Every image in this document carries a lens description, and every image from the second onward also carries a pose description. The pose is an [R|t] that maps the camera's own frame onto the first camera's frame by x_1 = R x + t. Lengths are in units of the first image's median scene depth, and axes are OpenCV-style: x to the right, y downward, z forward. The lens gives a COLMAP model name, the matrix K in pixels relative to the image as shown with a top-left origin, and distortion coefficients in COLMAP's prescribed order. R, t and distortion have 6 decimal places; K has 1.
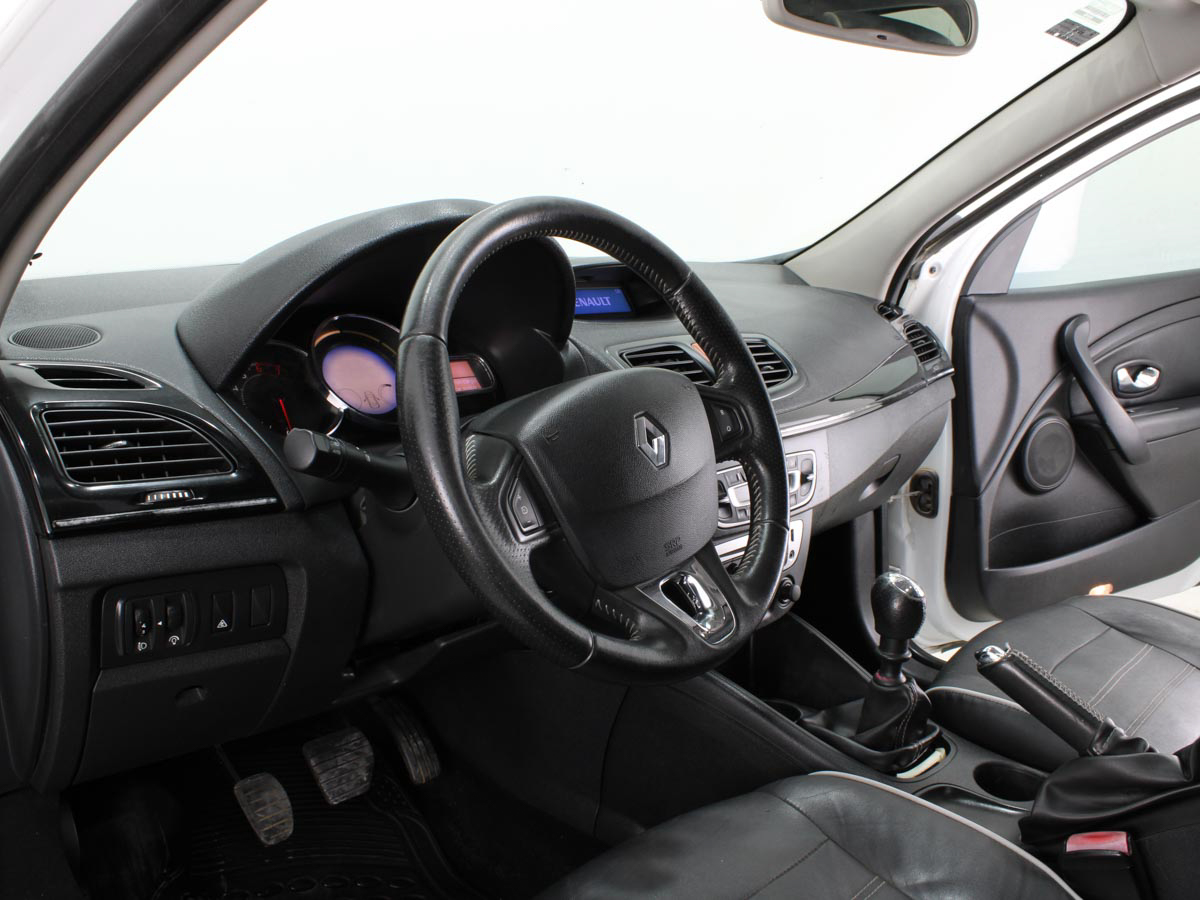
lens RADIAL K [[1096.1, 0, 600.0], [0, 1096.1, 450.0], [0, 0, 1]] dist [-0.172602, 0.117602]
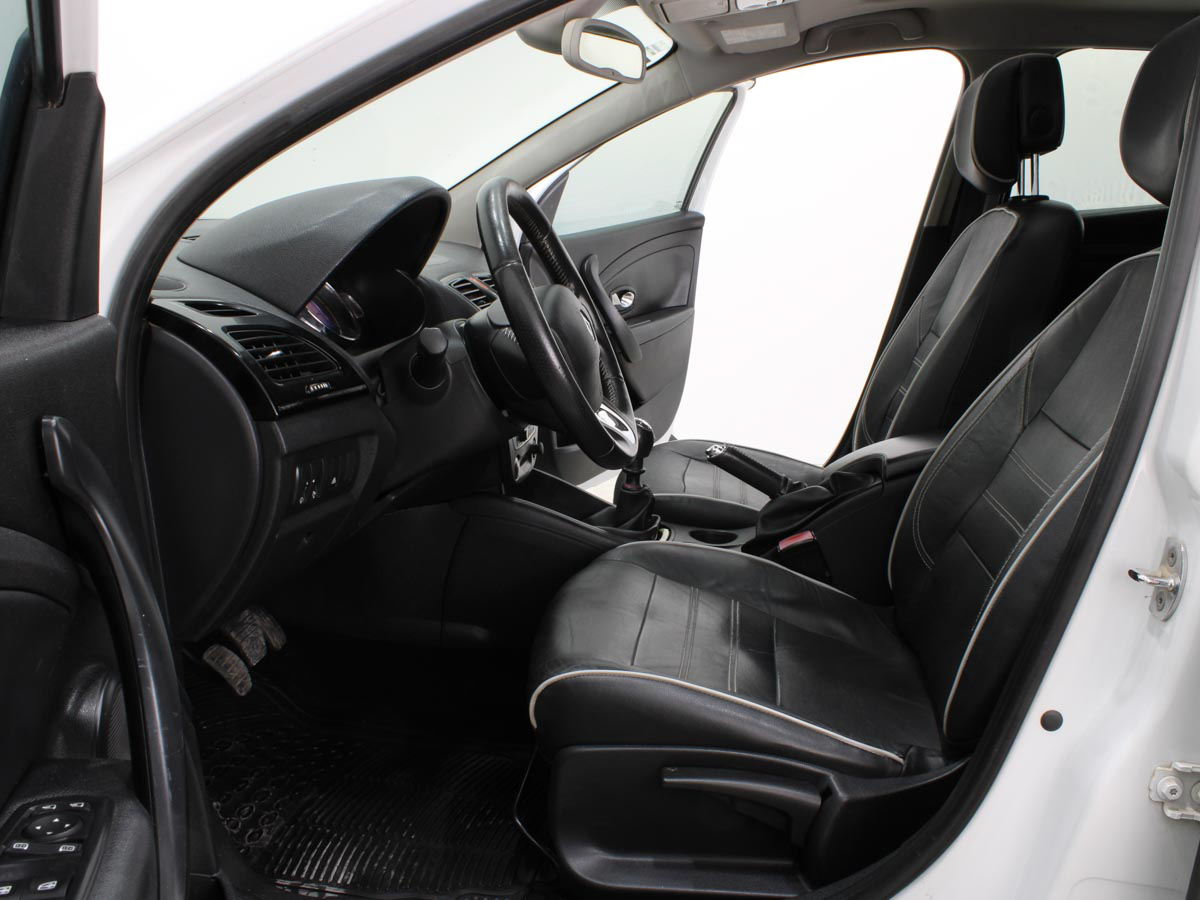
lens RADIAL K [[1096.1, 0, 600.0], [0, 1096.1, 450.0], [0, 0, 1]] dist [-0.172602, 0.117602]
pose [[0.814859, -0.122700, 0.566524, -0.650182], [0.102001, 0.992441, 0.068234, 0.046718], [-0.570614, 0.002185, 0.821215, -0.264363]]
